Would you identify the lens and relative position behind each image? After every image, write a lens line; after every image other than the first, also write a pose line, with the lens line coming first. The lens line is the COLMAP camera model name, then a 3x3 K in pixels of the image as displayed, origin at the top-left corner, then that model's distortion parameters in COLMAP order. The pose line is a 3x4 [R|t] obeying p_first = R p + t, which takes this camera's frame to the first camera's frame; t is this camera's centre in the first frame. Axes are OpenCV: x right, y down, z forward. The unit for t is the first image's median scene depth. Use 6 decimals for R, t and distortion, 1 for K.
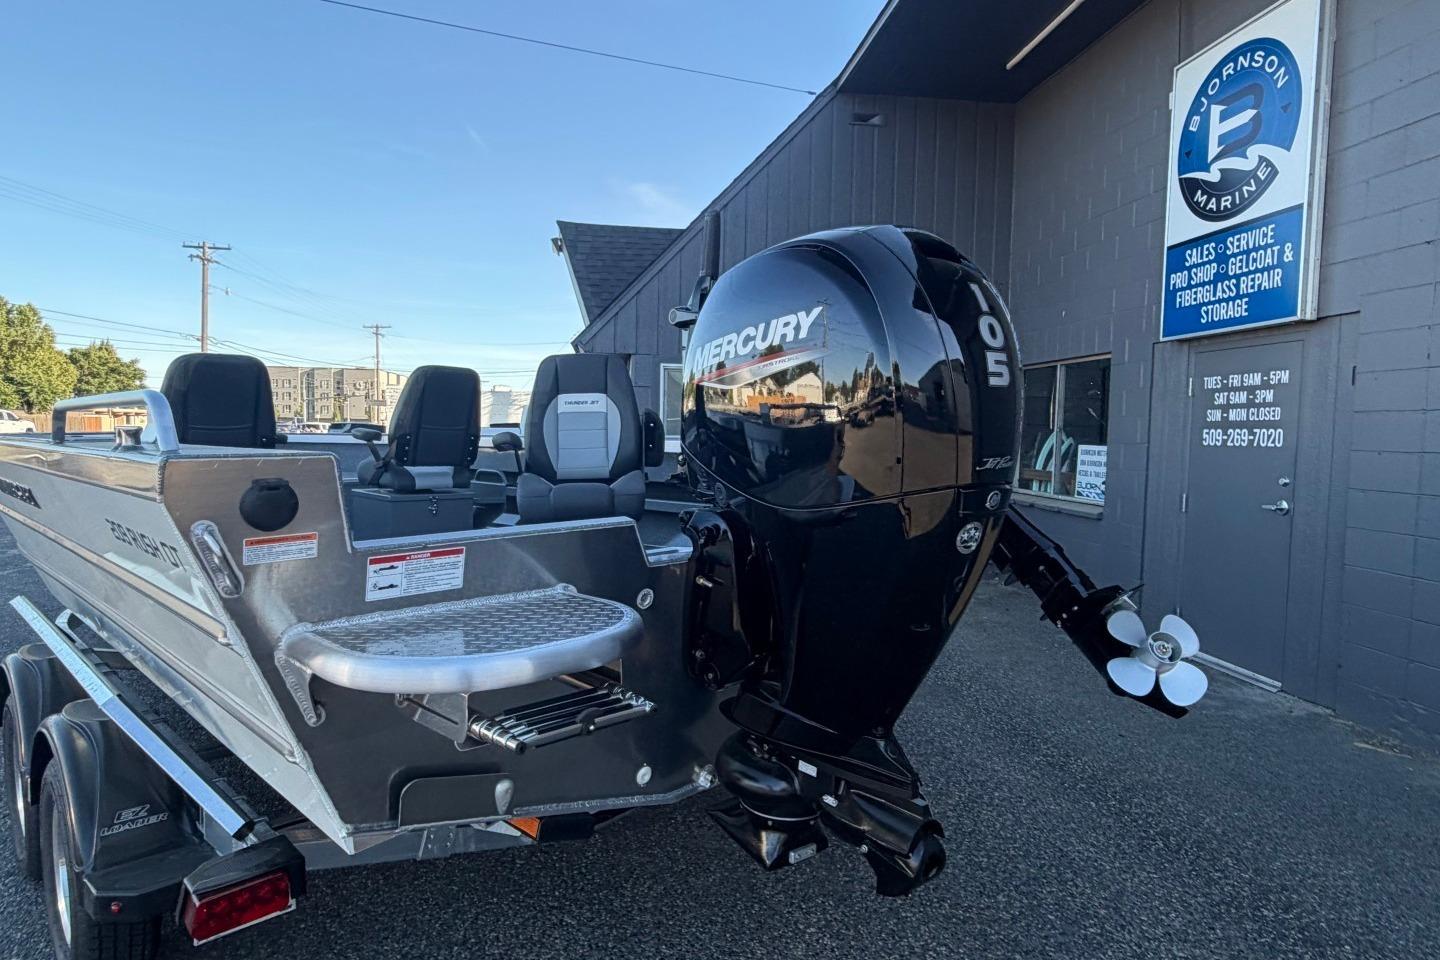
lens RADIAL K [[860.3, 0, 708.4], [0, 860.3, 471.8], [0, 0, 1]] dist [-0.003033, 0.001396]
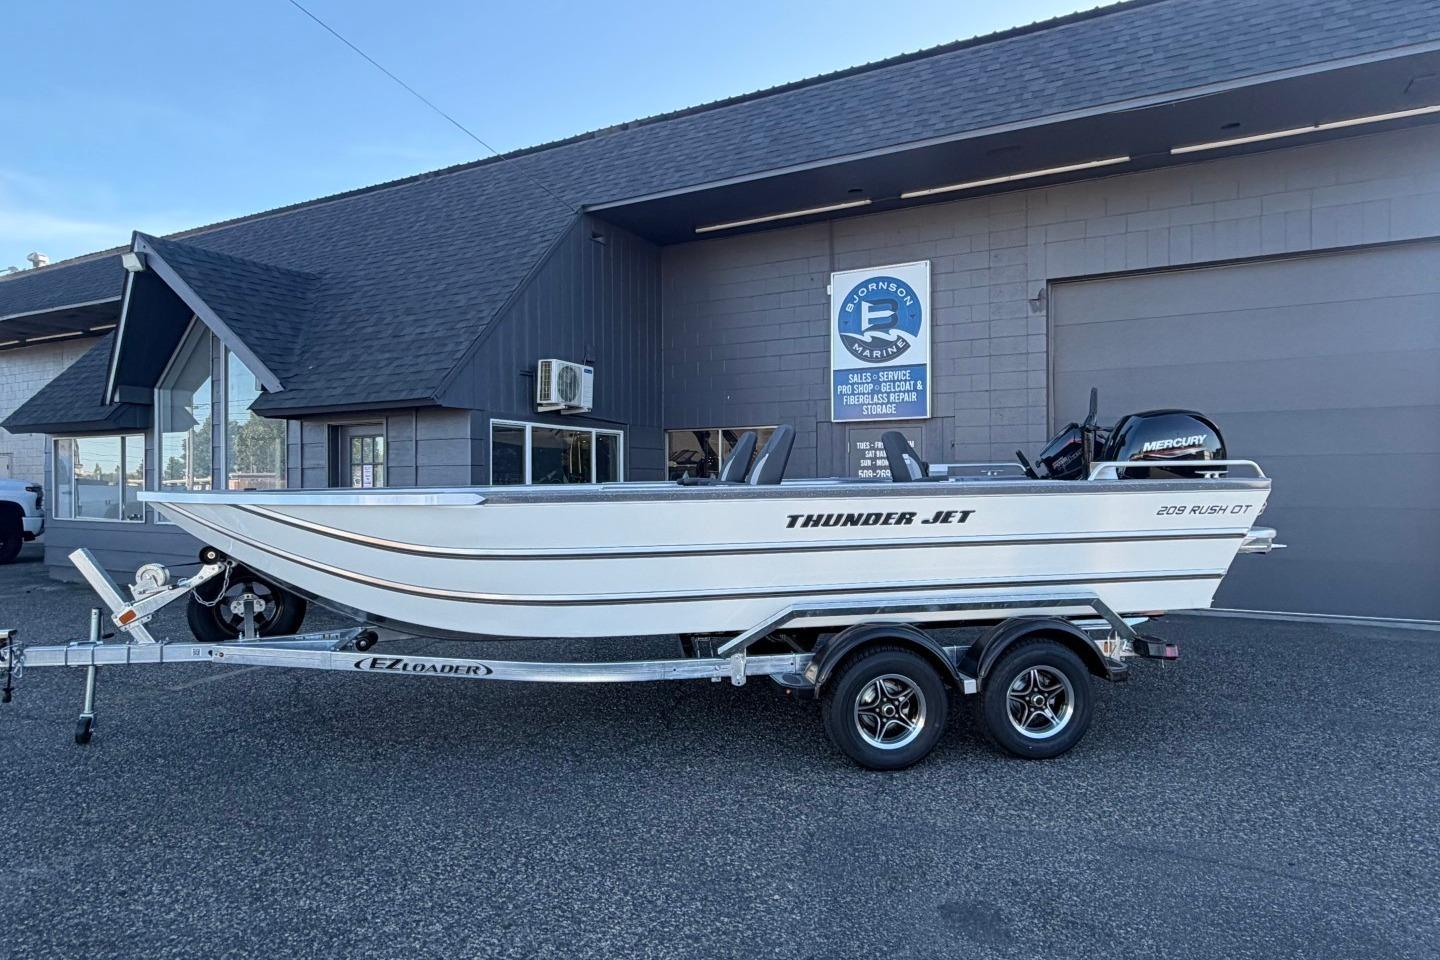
lens RADIAL K [[859.6, 0, 708.5], [0, 859.6, 477.1], [0, 0, 1]] dist [-0.002207, 0.000375]
pose [[0.578408, -0.019650, 0.815511, -1.214702], [0.056970, 0.998242, -0.016353, -0.024063], [-0.813756, 0.055919, 0.578510, 0.197077]]
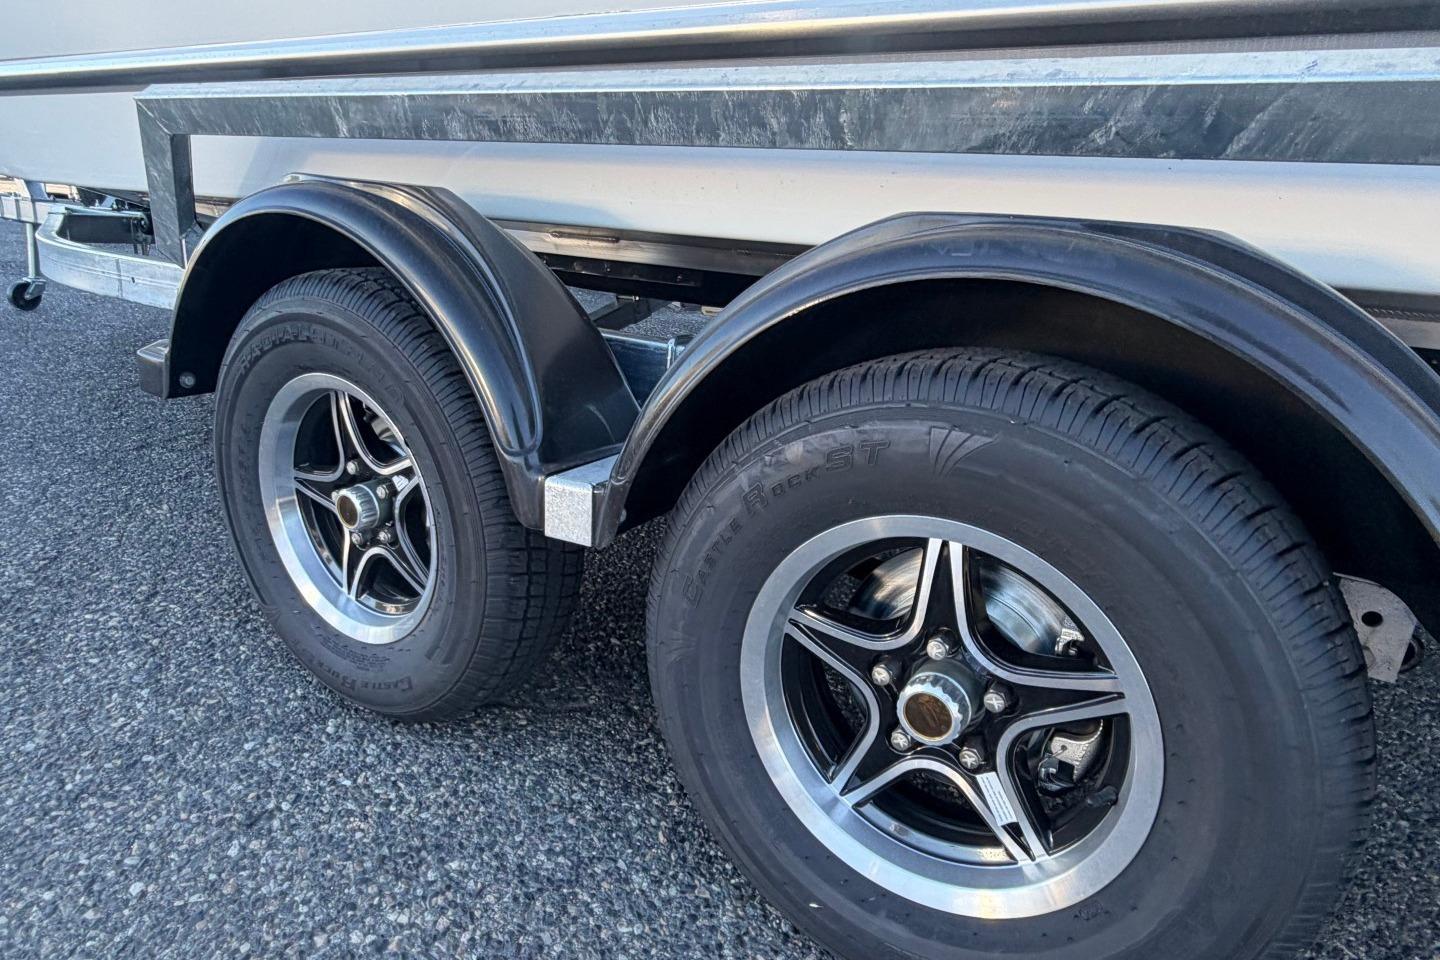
lens RADIAL K [[860.3, 0, 708.4], [0, 860.3, 471.8], [0, 0, 1]] dist [-0.003033, 0.001396]
pose [[0.971055, -0.003898, 0.238823, -0.397391], [-0.054164, 0.970226, 0.236069, 0.130728], [-0.232633, -0.242172, 0.941932, 0.316656]]
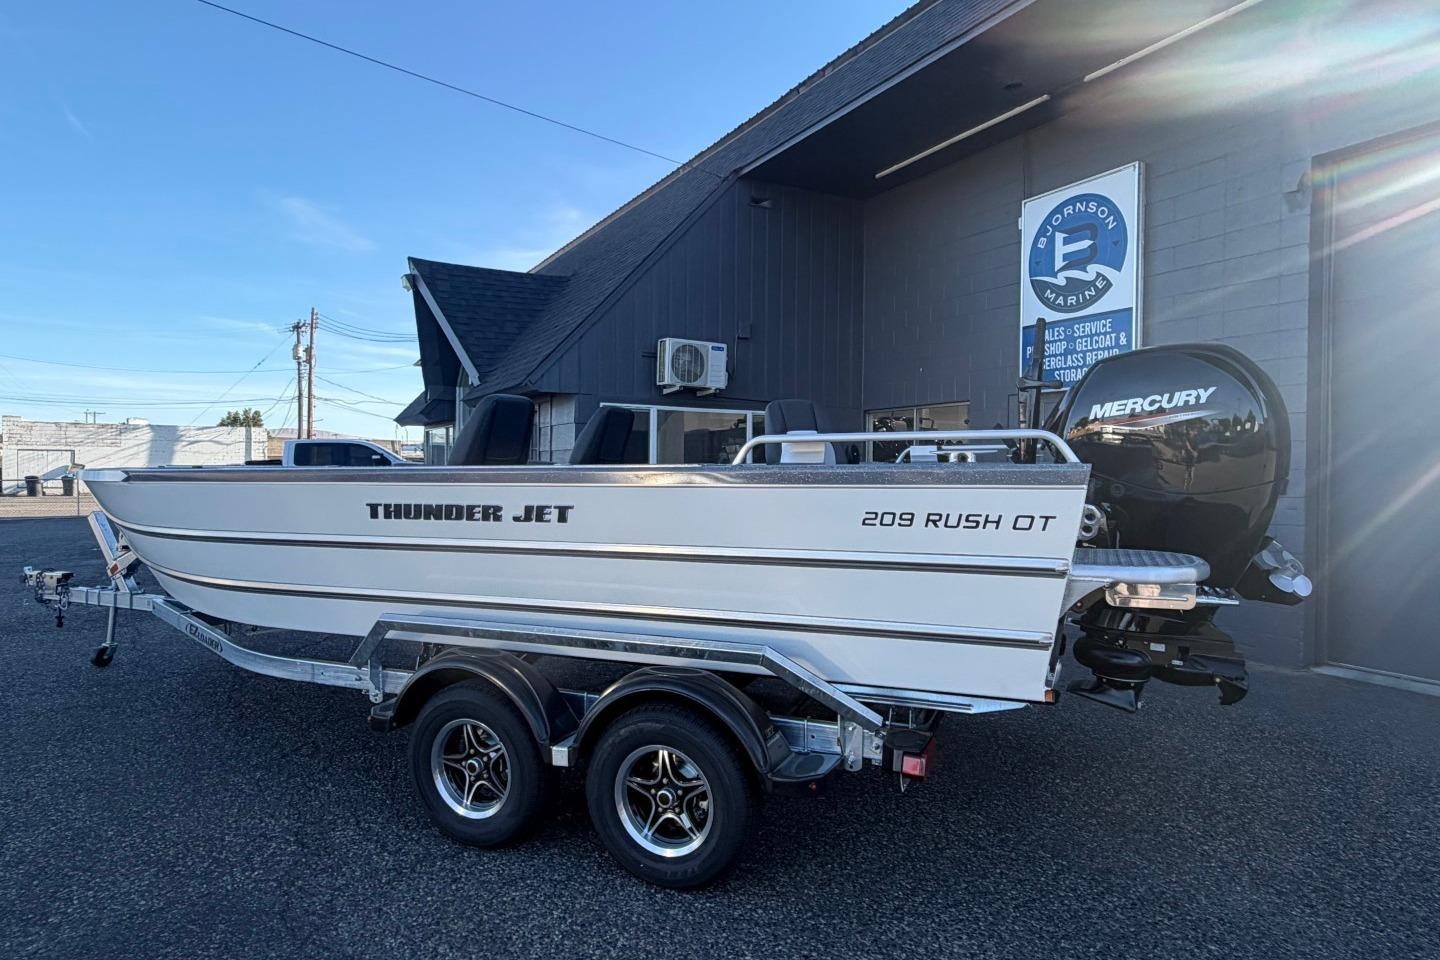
lens RADIAL K [[860.3, 0, 708.4], [0, 860.3, 471.8], [0, 0, 1]] dist [-0.003033, 0.001396]
pose [[0.929734, -0.013043, 0.368000, -0.503807], [0.028424, 0.998933, -0.036407, 0.010467], [-0.367133, 0.044308, 0.929113, -0.109369]]
